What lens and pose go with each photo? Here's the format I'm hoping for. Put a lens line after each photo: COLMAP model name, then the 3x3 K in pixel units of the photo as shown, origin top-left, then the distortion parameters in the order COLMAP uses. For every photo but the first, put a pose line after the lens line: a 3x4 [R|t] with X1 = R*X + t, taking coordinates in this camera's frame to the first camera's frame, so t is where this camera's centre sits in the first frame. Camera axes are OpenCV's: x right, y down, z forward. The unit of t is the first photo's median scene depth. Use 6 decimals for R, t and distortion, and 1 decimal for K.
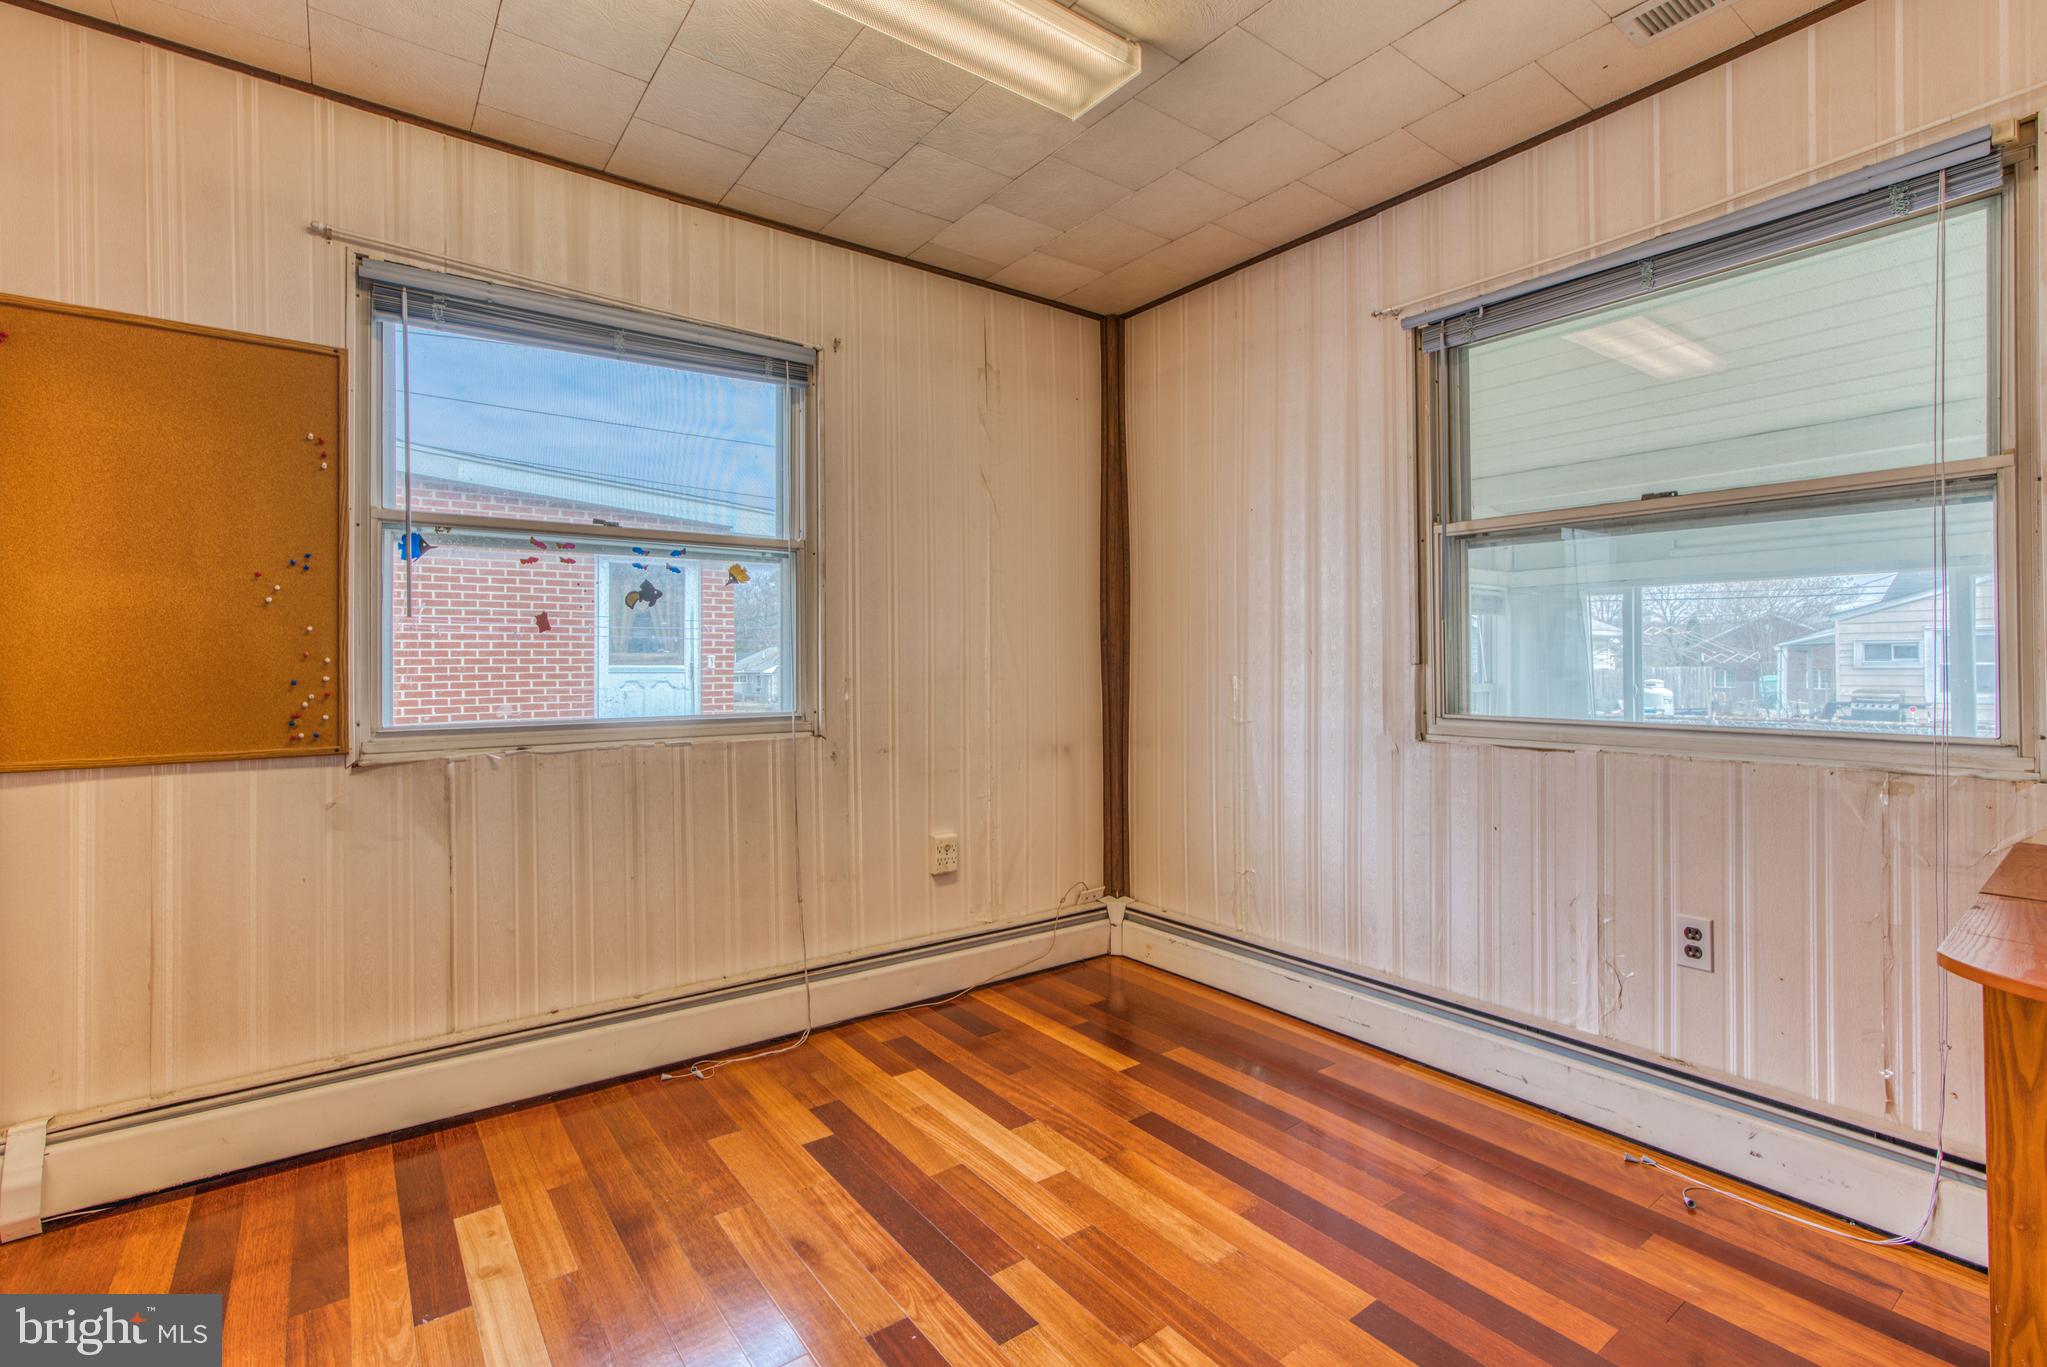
lens RADIAL K [[938.0, 0, 991.7], [0, 938.0, 660.1], [0, 0, 1]] dist [-0.001938, 0.016404]
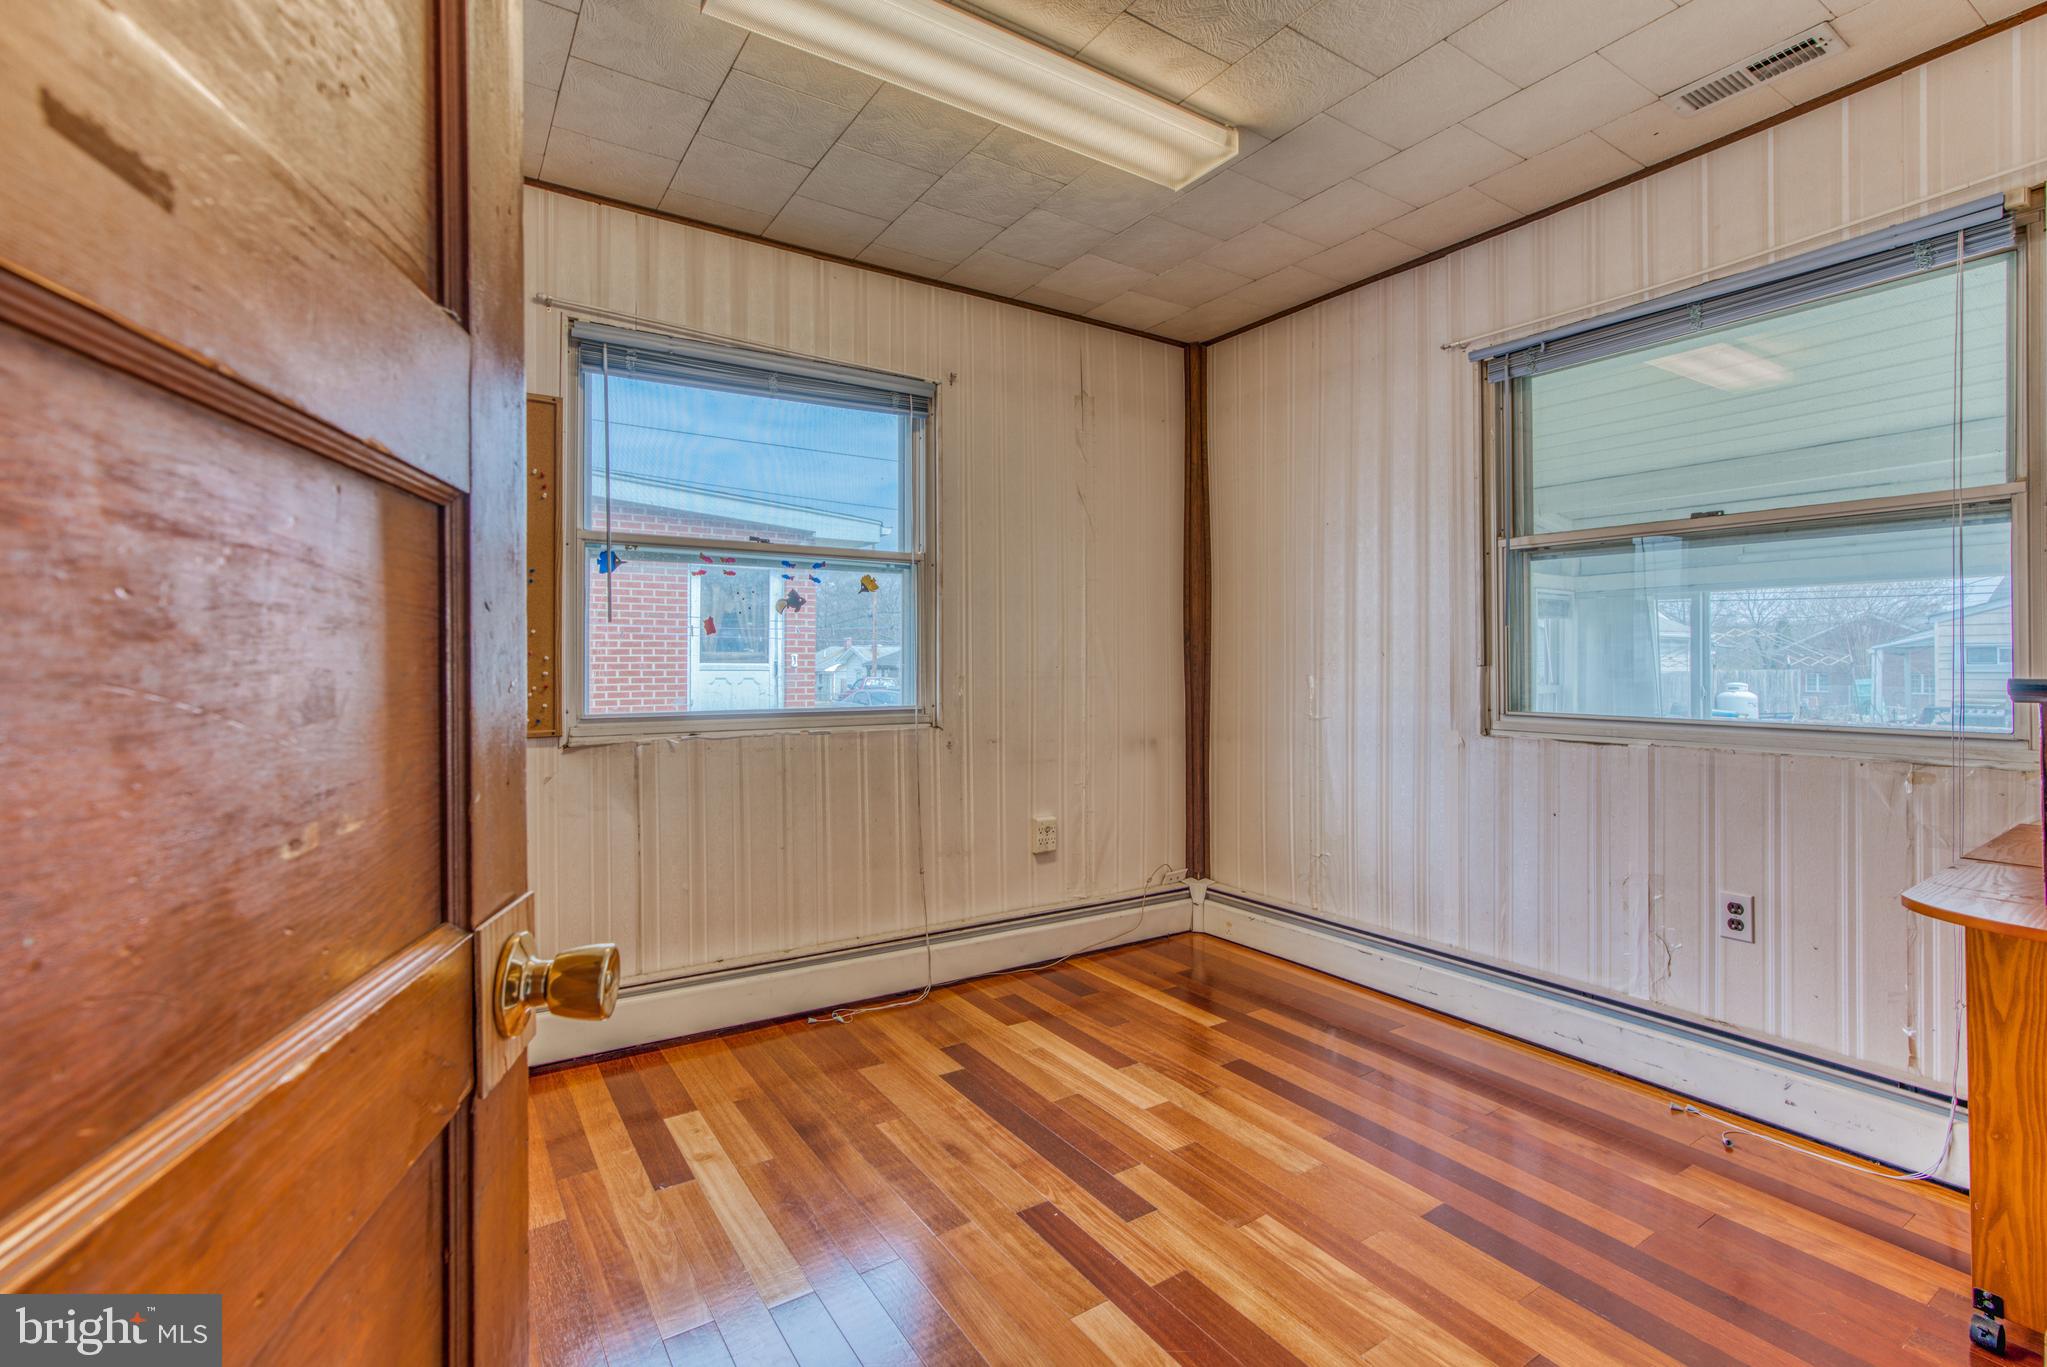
lens RADIAL K [[946.8, 0, 994.4], [0, 946.8, 657.2], [0, 0, 1]] dist [-0.002003, 0.017728]
pose [[0.998607, 0.004051, -0.052613, -0.068593], [-0.004193, 0.999988, -0.002590, -0.000266], [0.052602, 0.002807, 0.998612, -0.161028]]
